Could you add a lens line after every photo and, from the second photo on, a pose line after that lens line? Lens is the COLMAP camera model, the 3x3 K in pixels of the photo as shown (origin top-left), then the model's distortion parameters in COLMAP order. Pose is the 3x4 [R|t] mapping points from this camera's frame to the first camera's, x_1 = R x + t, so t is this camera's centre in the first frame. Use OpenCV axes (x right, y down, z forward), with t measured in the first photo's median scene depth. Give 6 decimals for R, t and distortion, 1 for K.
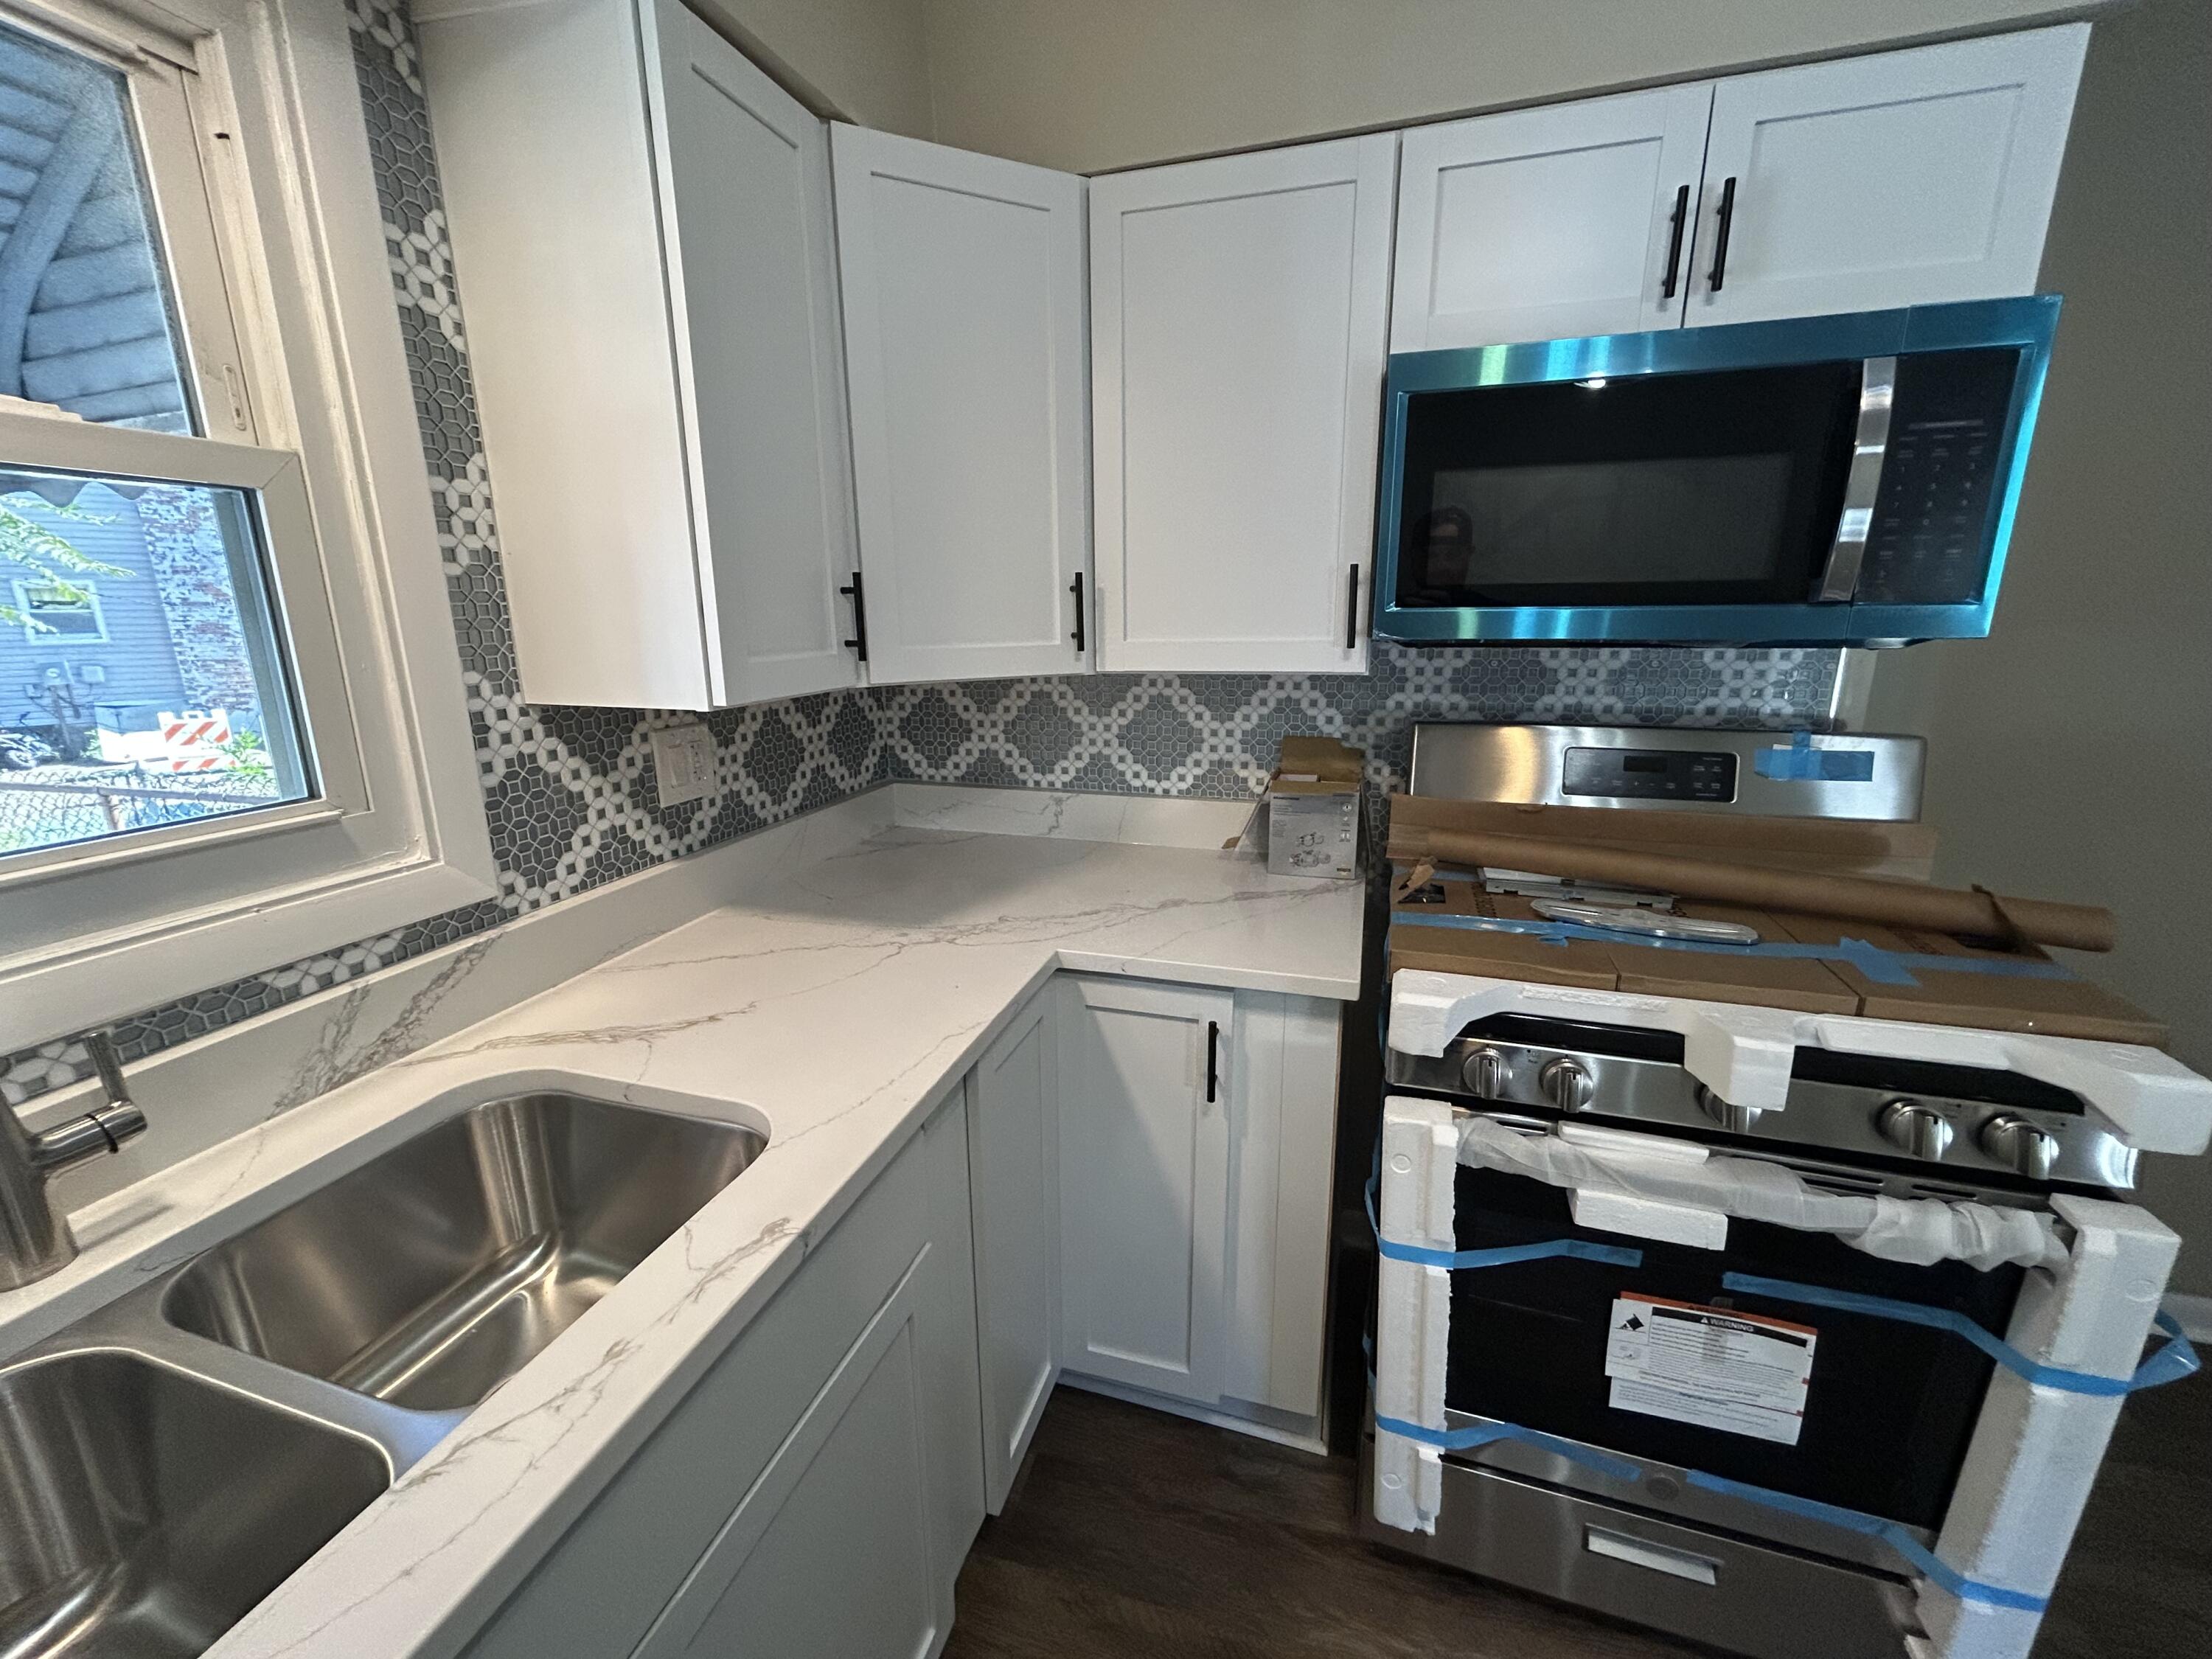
lens RADIAL K [[902.6, 0, 1102.5], [0, 902.6, 833.1], [0, 0, 1]] dist [-0.000274, 0.000484]
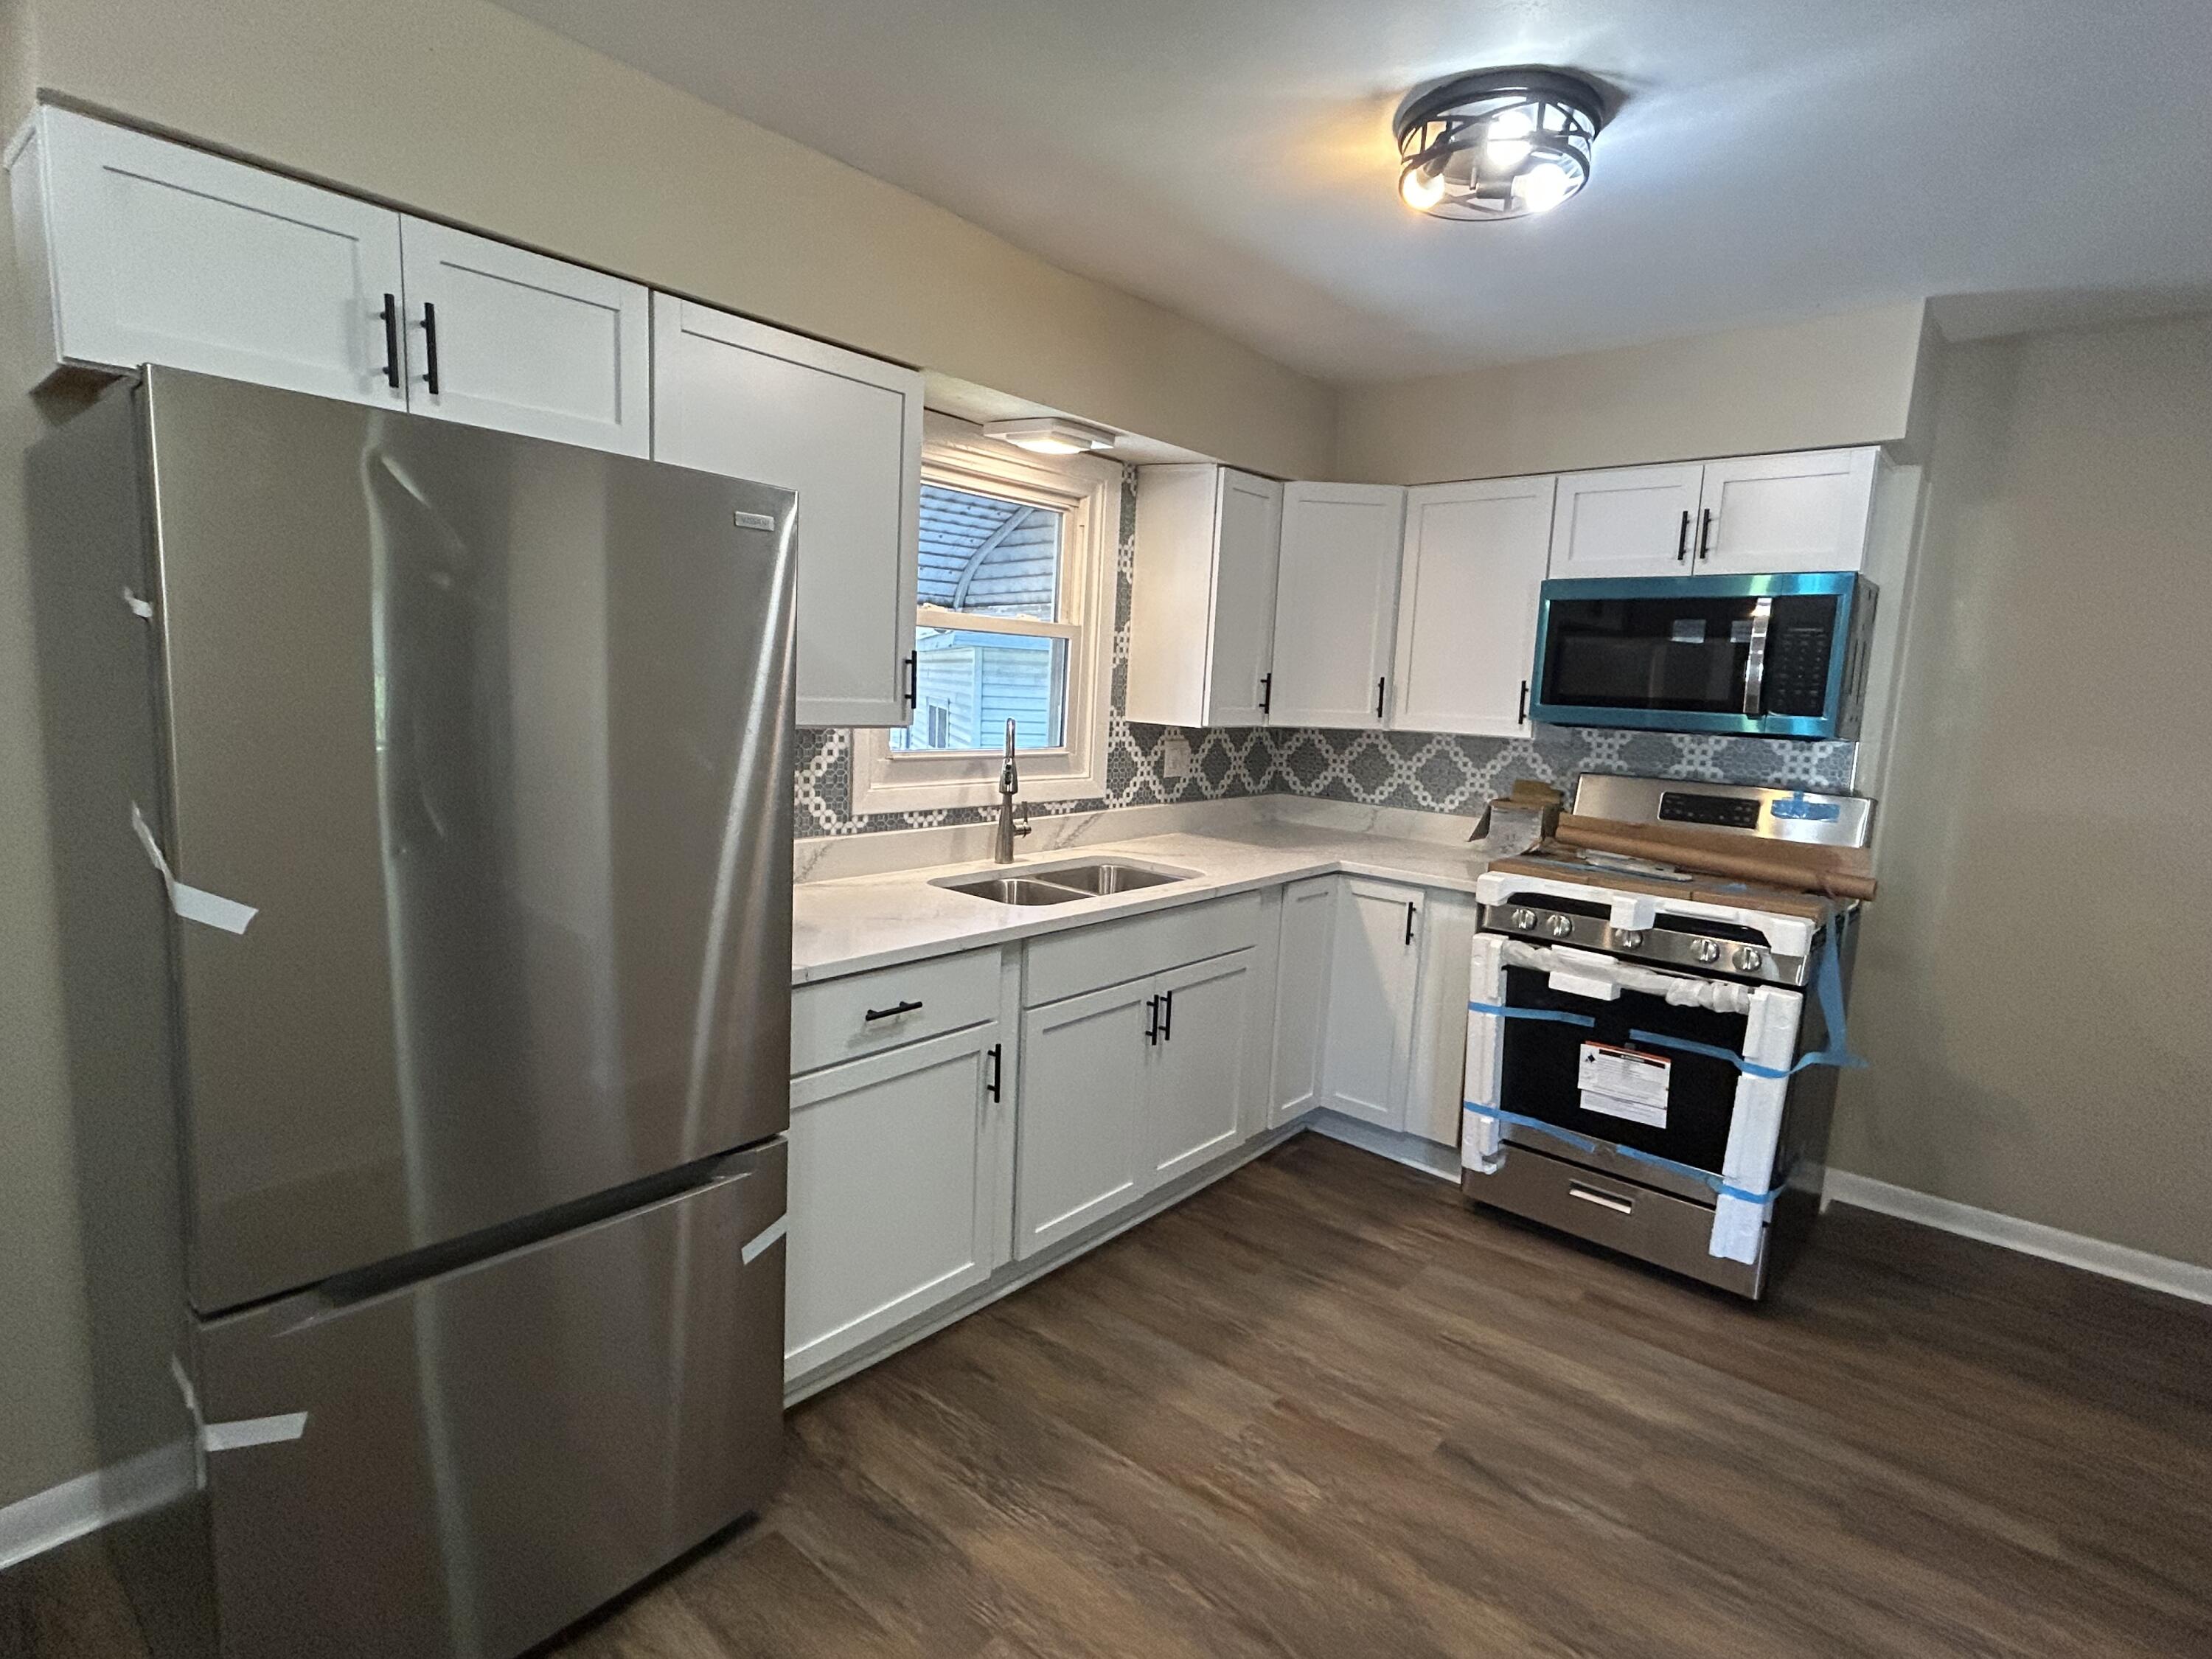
lens RADIAL K [[1099.1, 0, 1100.8], [0, 1099.1, 840.6], [0, 0, 1]] dist [0.001169, -0.021632]
pose [[0.907931, 0.109692, -0.404511, 0.452590], [-0.151563, 0.985757, -0.072876, 0.346211], [0.390756, 0.127475, 0.911625, -1.448726]]
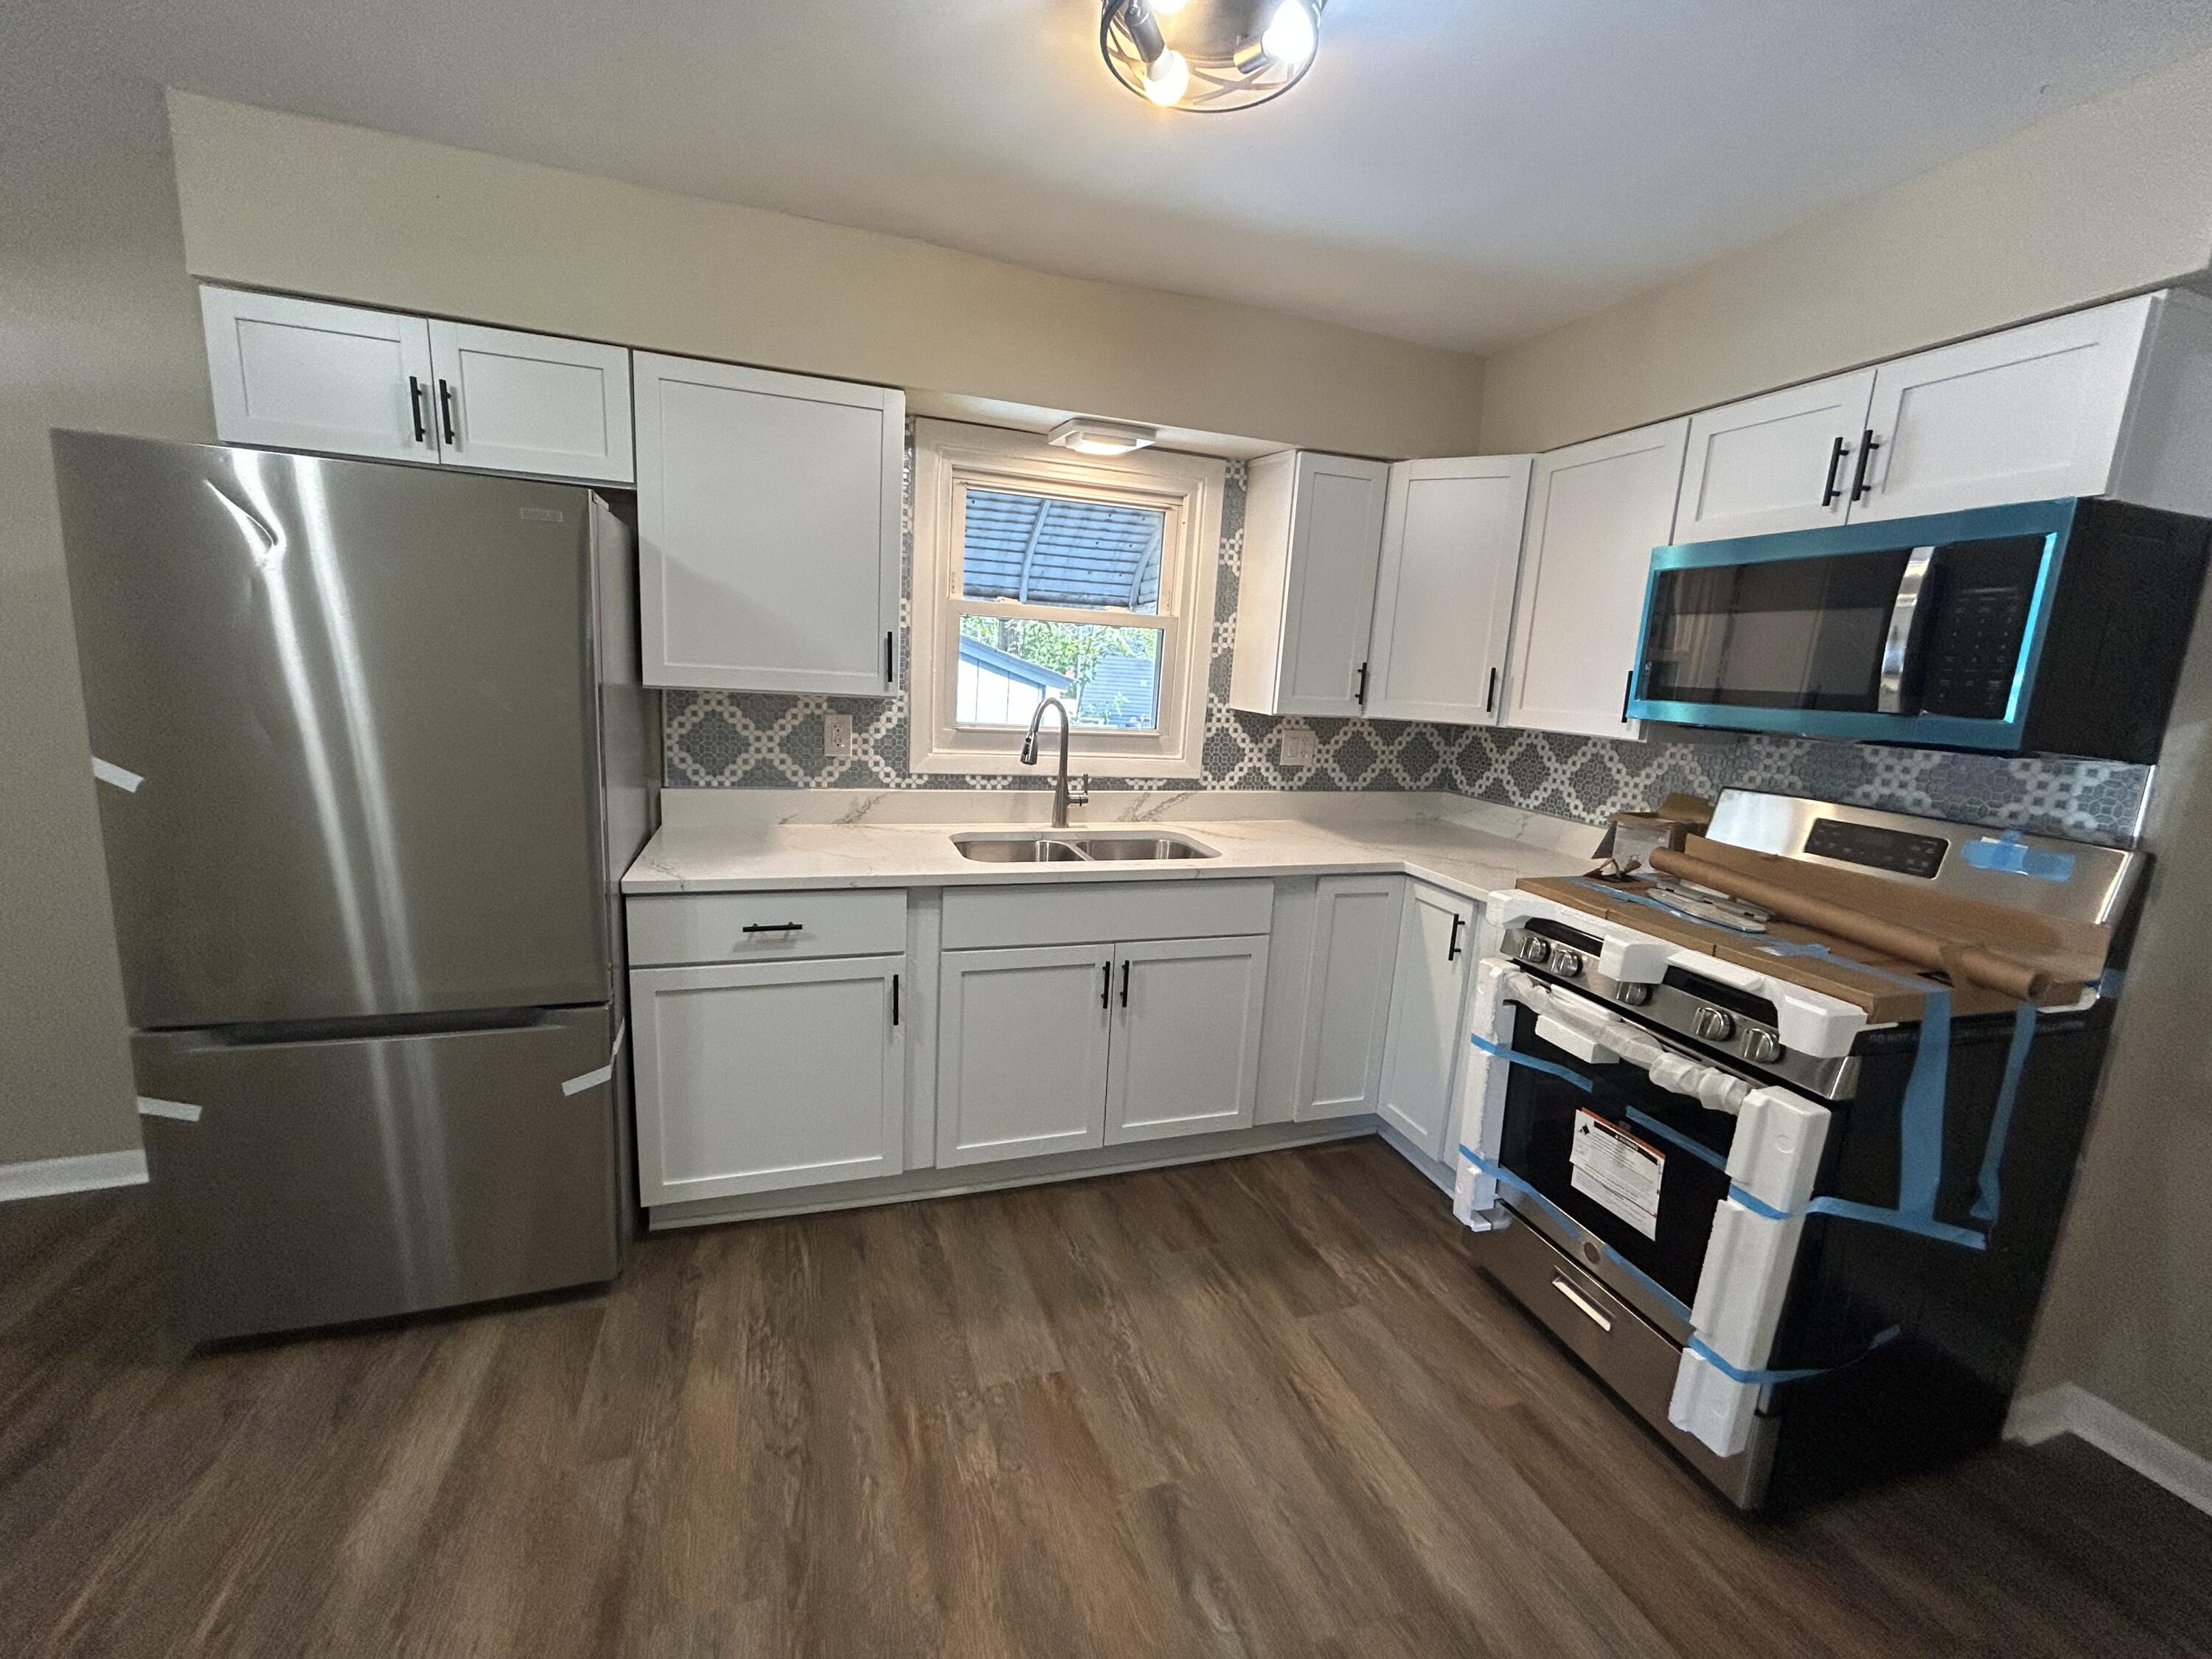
lens RADIAL K [[902.6, 0, 1102.5], [0, 902.6, 833.1], [0, 0, 1]] dist [-0.000274, 0.000484]
pose [[0.572931, 0.192669, -0.796636, 1.090874], [-0.256731, 0.965249, 0.048810, 0.143041], [0.778356, 0.176557, 0.602486, -0.646862]]
